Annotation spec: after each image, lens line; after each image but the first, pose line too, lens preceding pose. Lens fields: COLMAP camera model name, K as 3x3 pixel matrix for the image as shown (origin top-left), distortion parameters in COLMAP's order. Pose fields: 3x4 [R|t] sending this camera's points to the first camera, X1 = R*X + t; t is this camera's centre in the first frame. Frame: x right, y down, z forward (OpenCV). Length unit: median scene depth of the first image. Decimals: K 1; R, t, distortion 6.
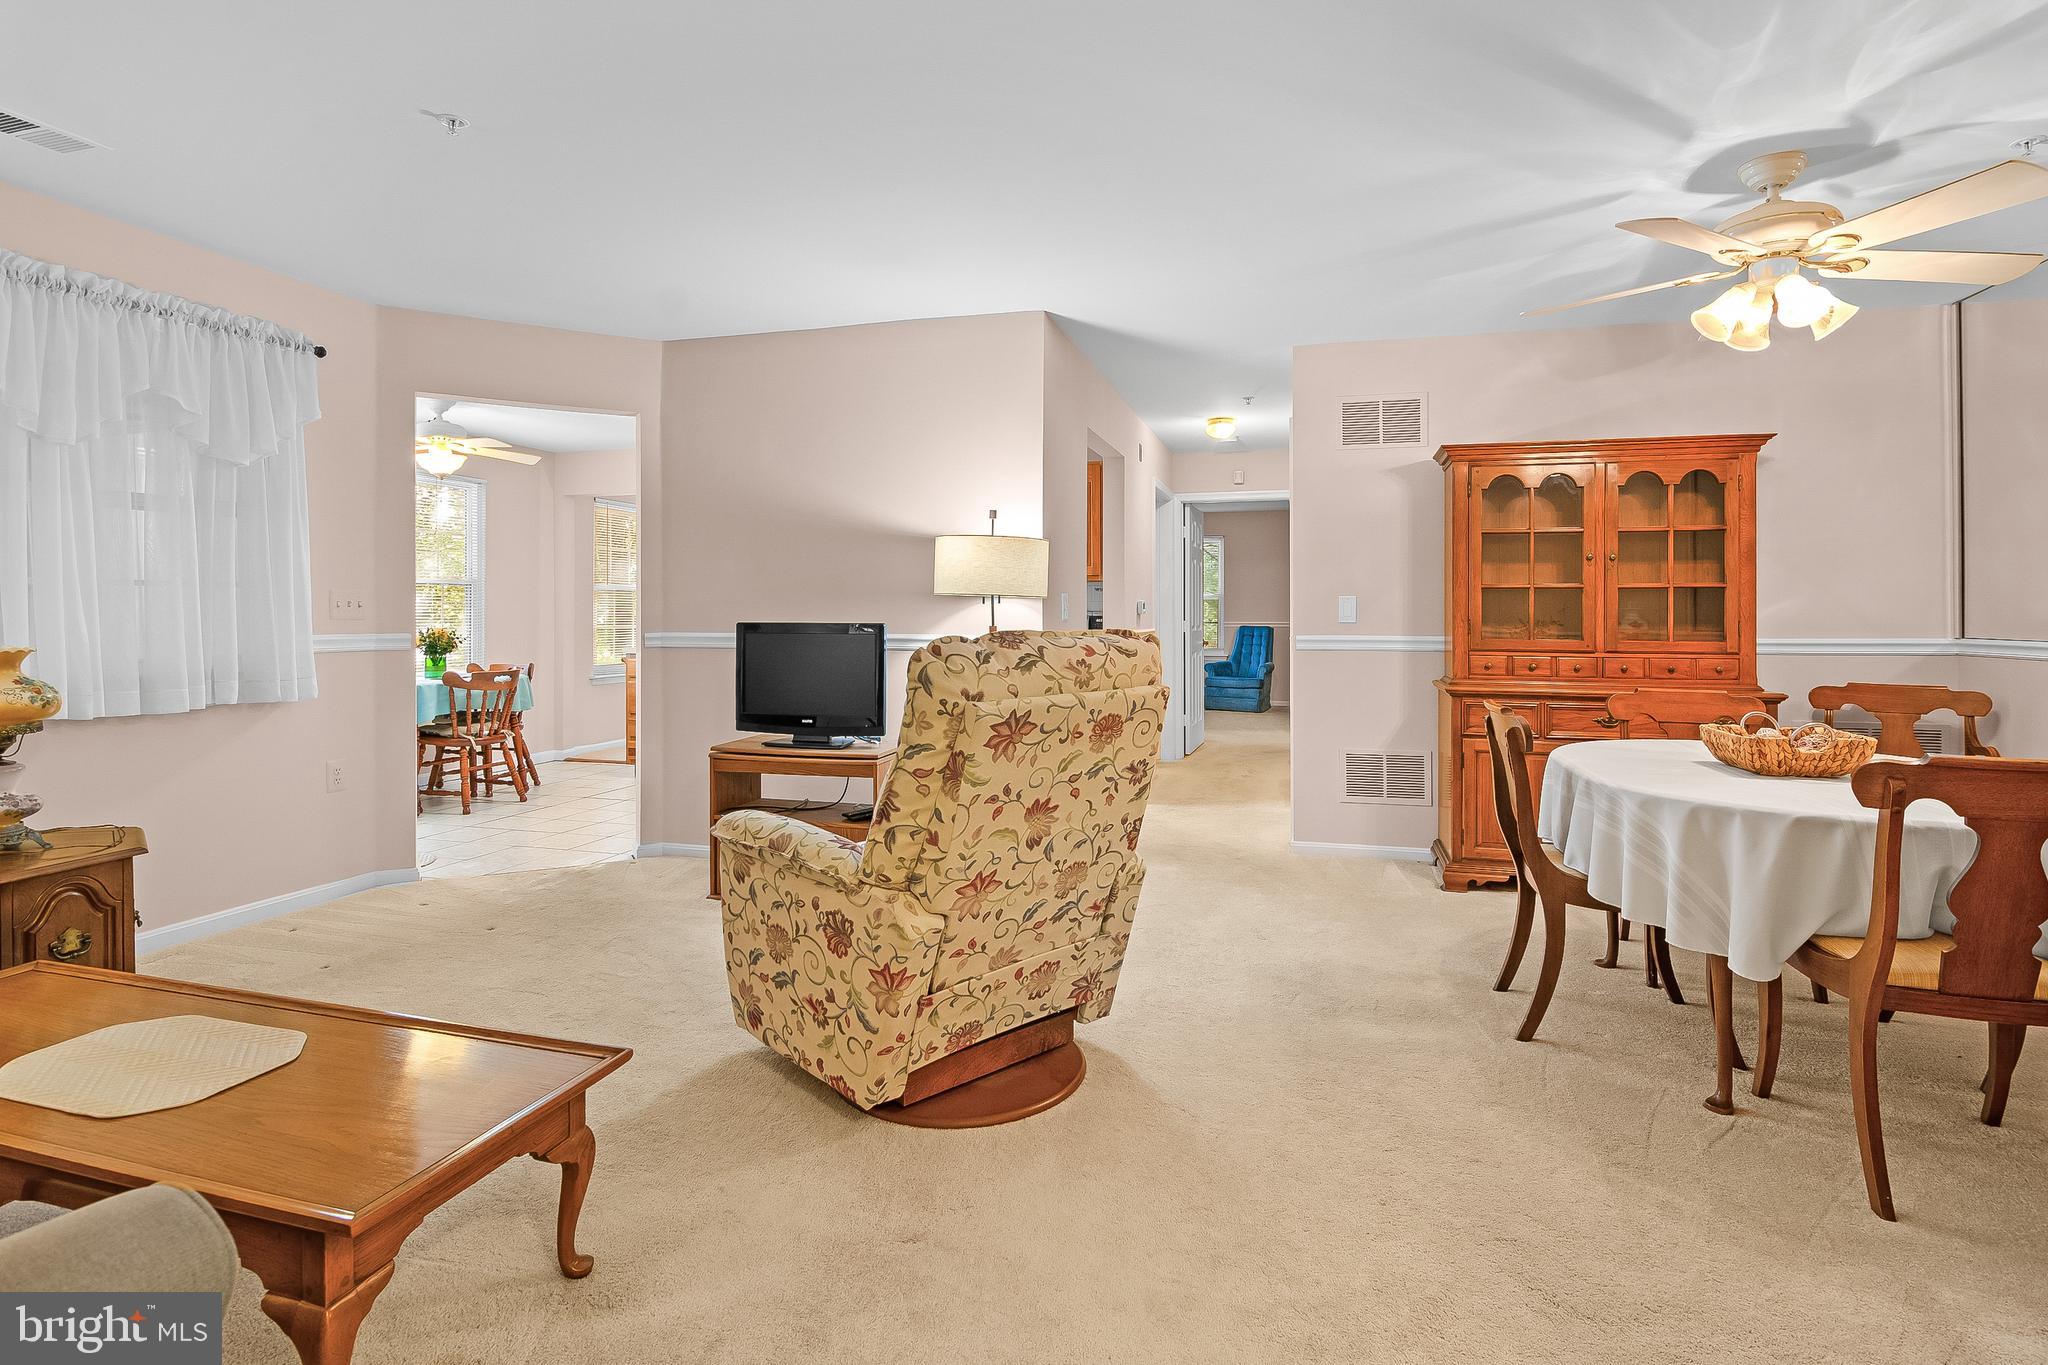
lens RADIAL K [[1019.4, 0, 1033.2], [0, 1019.4, 612.6], [0, 0, 1]] dist [-0.001956, -0.007197]
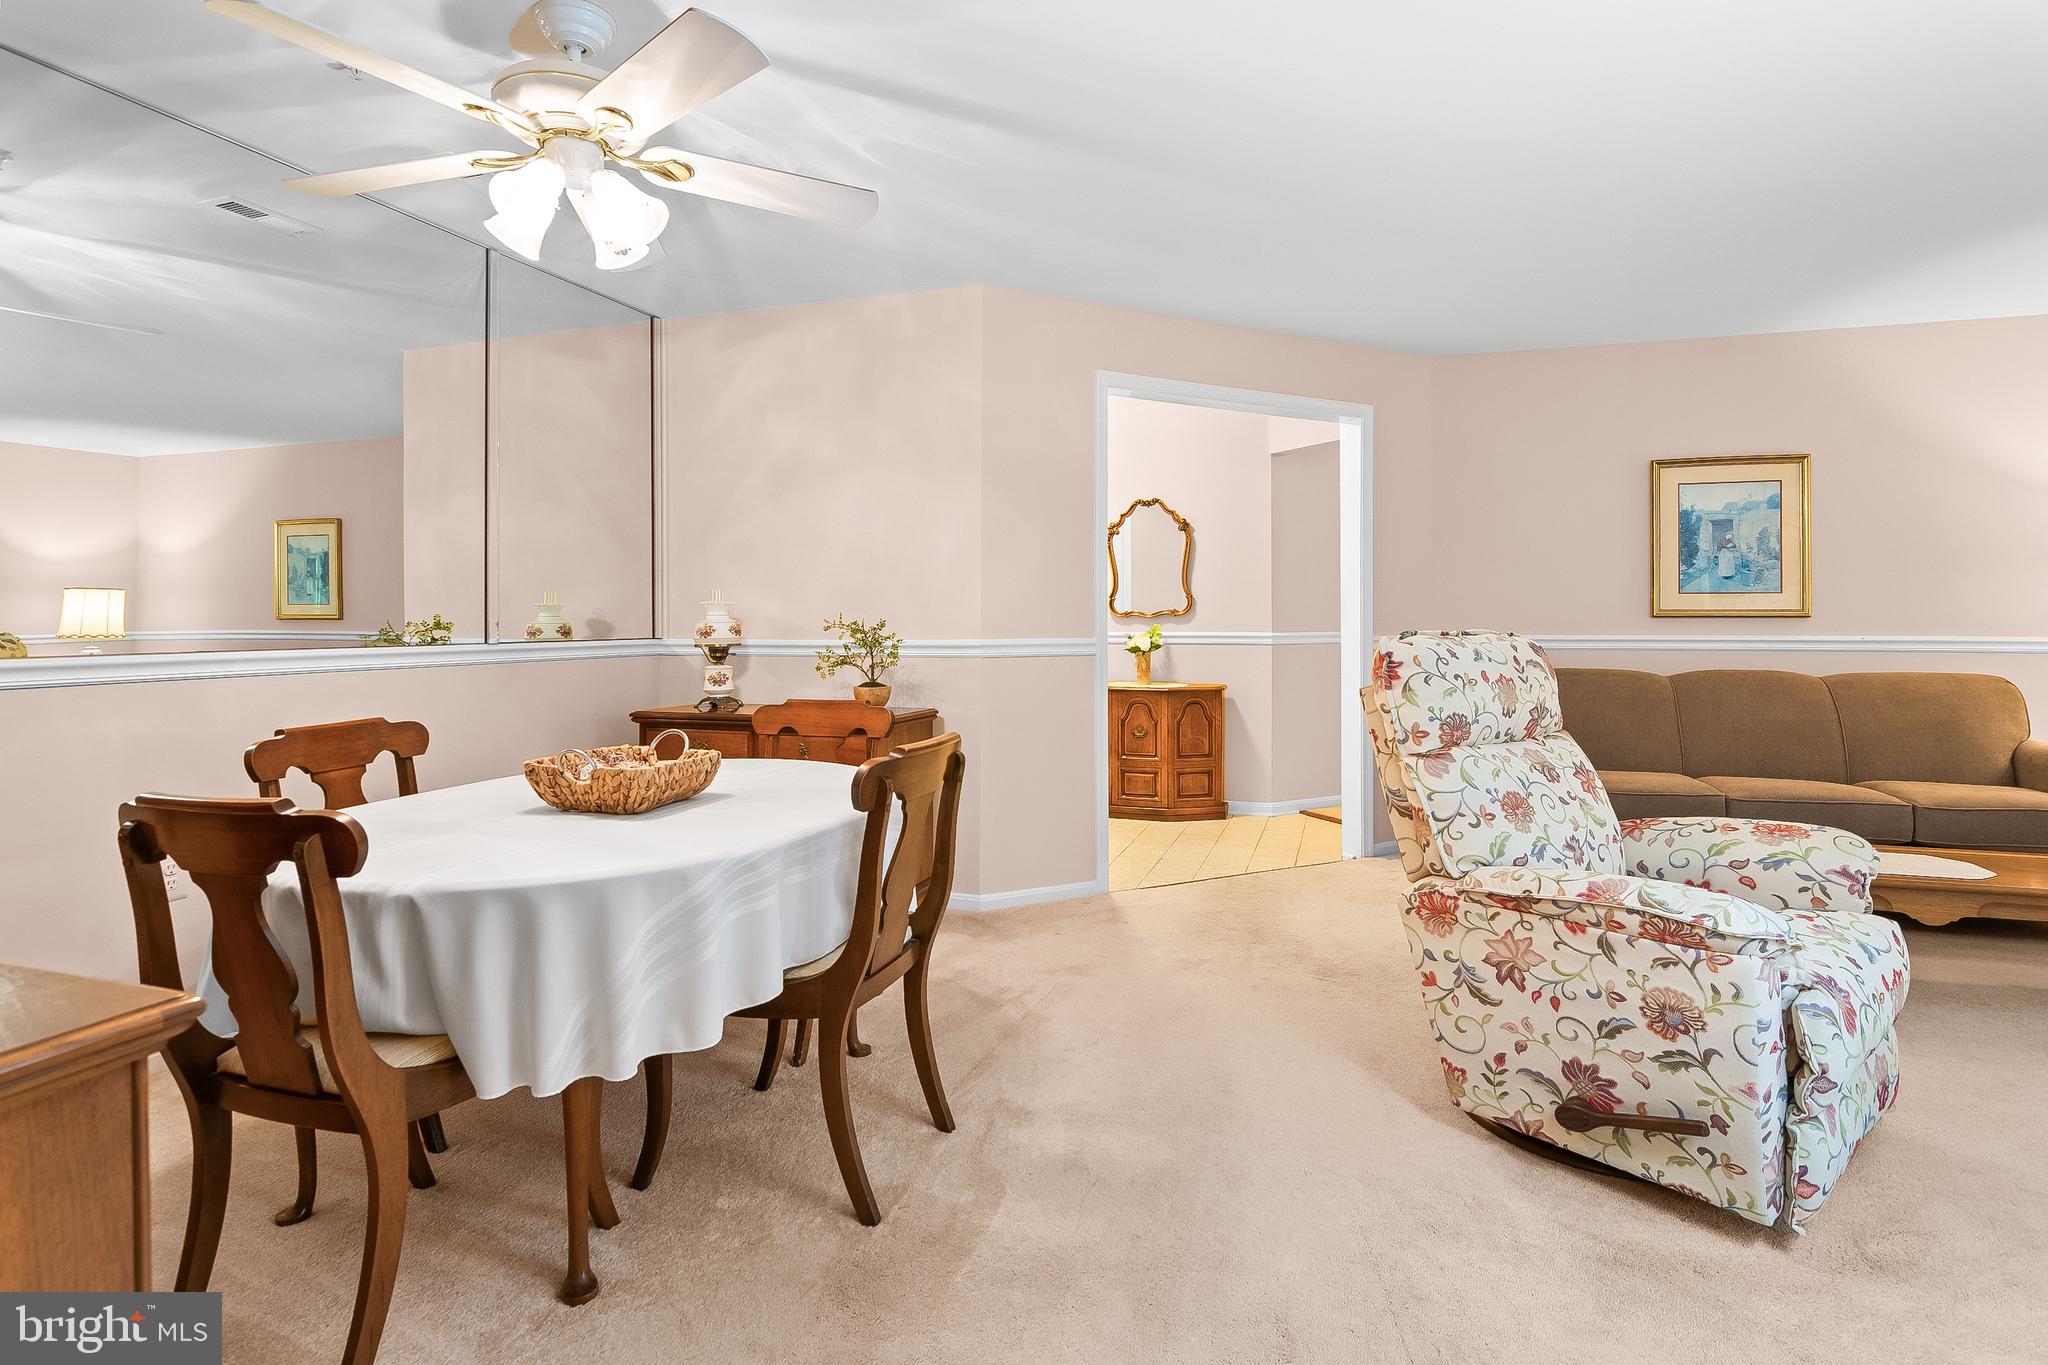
lens RADIAL K [[1023.3, 0, 1017.5], [0, 1023.3, 608.8], [0, 0, 1]] dist [-0.000067, -0.001723]
pose [[-0.998800, 0.000197, 0.048980, 0.369958], [-0.000314, 0.999946, -0.010423, 0.005163], [-0.048979, -0.010426, -0.998745, 1.786355]]
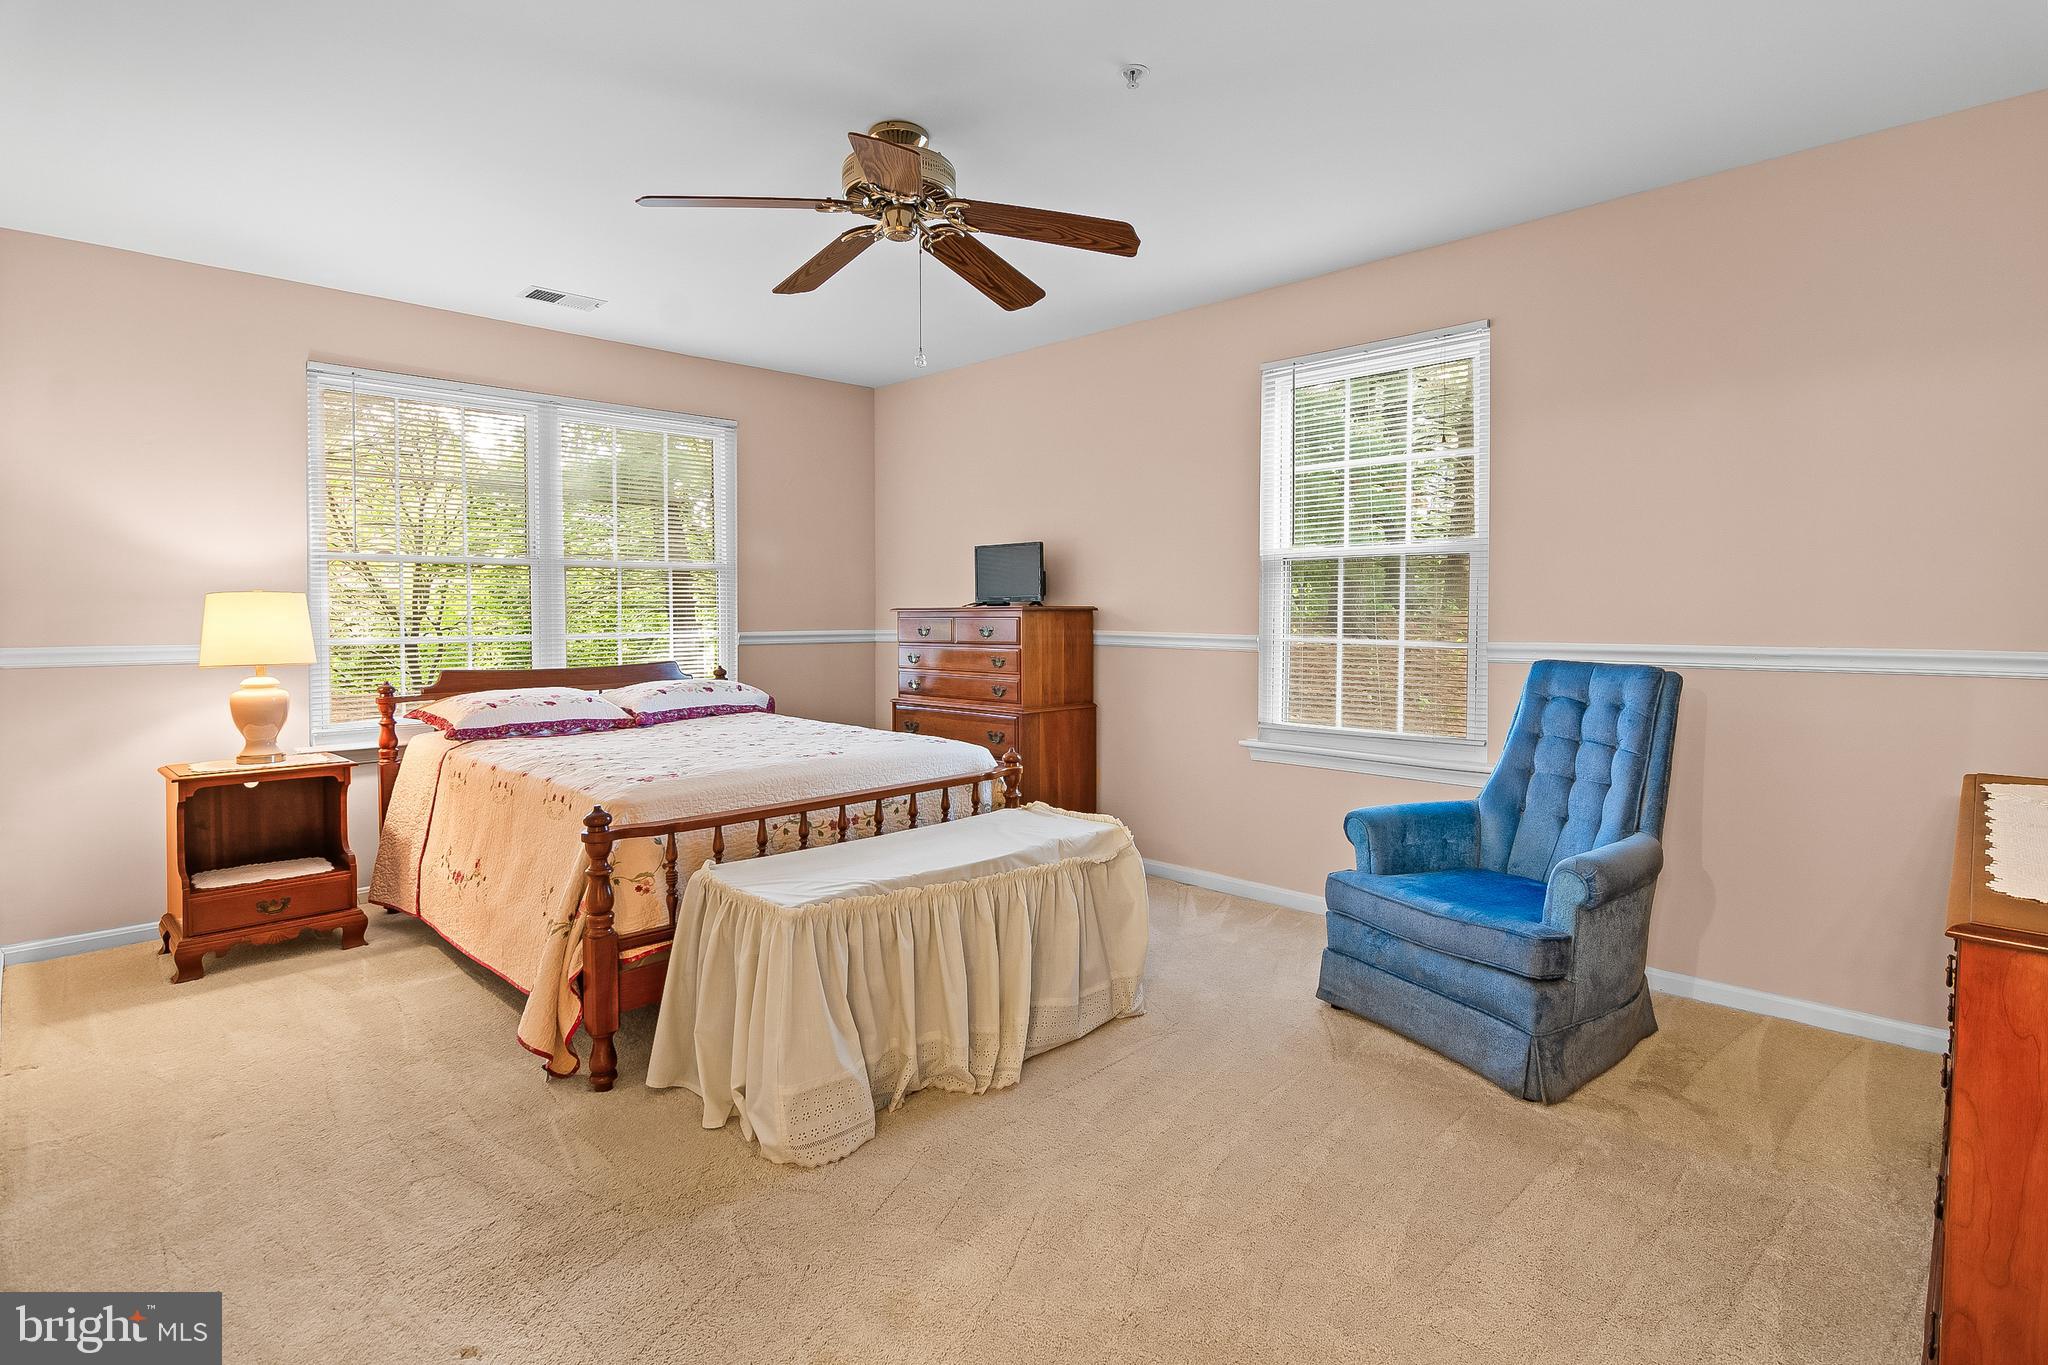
lens RADIAL K [[1015.4, 0, 1030.6], [0, 1015.4, 627.2], [0, 0, 1]] dist [-0.005619, -0.003009]
pose [[0.870401, 0.004725, -0.492321, 0.959635], [0.000816, 0.999939, 0.011041, 0.010983], [0.492343, -0.010012, 0.870344, 3.207391]]
